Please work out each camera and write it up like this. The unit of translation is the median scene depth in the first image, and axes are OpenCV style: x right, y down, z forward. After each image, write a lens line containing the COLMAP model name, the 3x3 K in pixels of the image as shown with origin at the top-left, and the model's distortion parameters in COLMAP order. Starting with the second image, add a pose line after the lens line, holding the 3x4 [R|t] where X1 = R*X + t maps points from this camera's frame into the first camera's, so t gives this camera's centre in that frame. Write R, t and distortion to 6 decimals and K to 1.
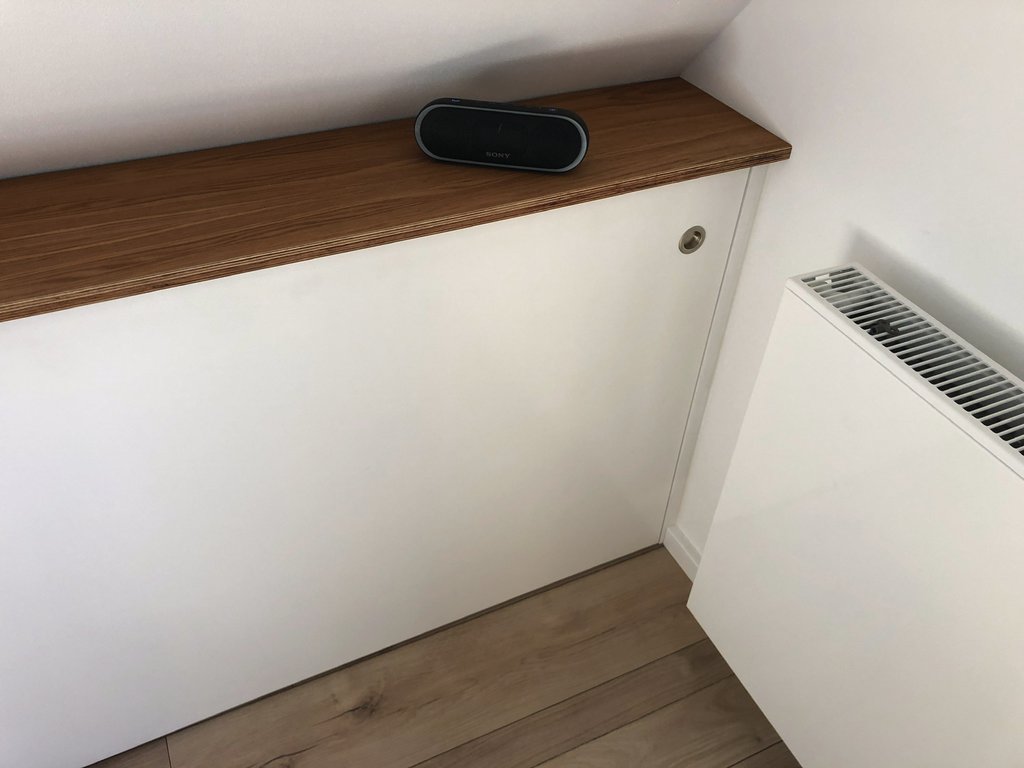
lens RADIAL K [[833.4, 0, 512.0], [0, 833.4, 384.0], [0, 0, 1]] dist [0.005939, 0.008525]
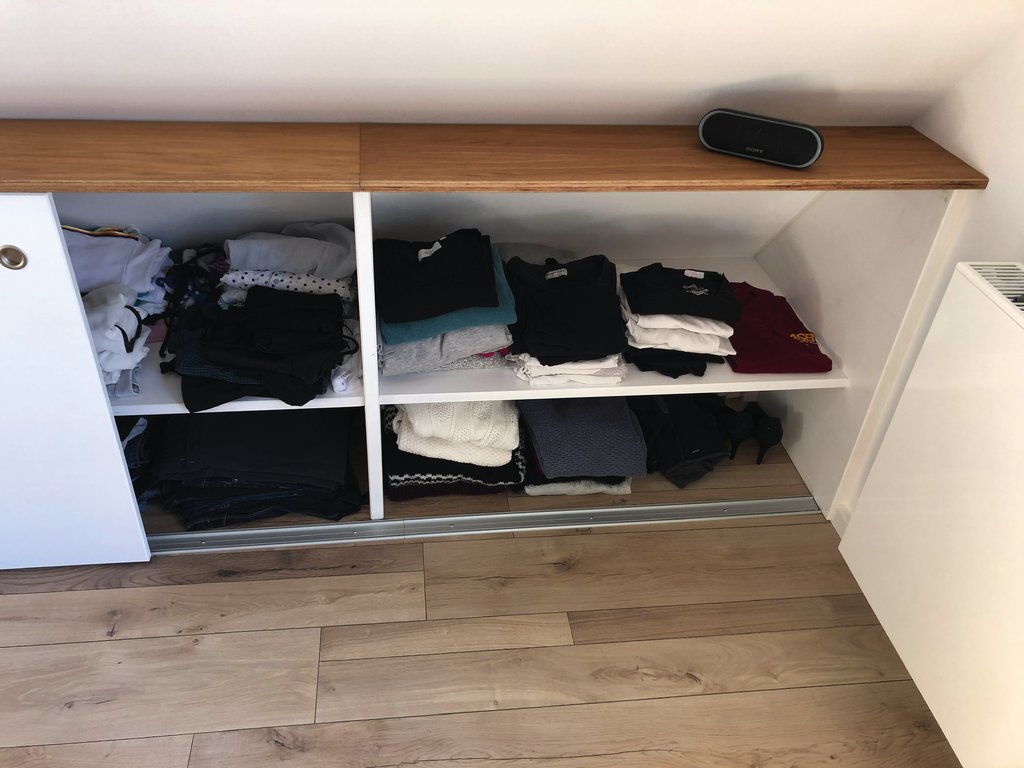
lens RADIAL K [[833.4, 0, 512.0], [0, 833.4, 384.0], [0, 0, 1]] dist [0.005939, 0.008525]
pose [[0.947448, 0.194808, -0.253755, 0.028590], [-0.218324, 0.973519, -0.067789, 0.283430], [0.233829, 0.119628, 0.964890, -0.396661]]
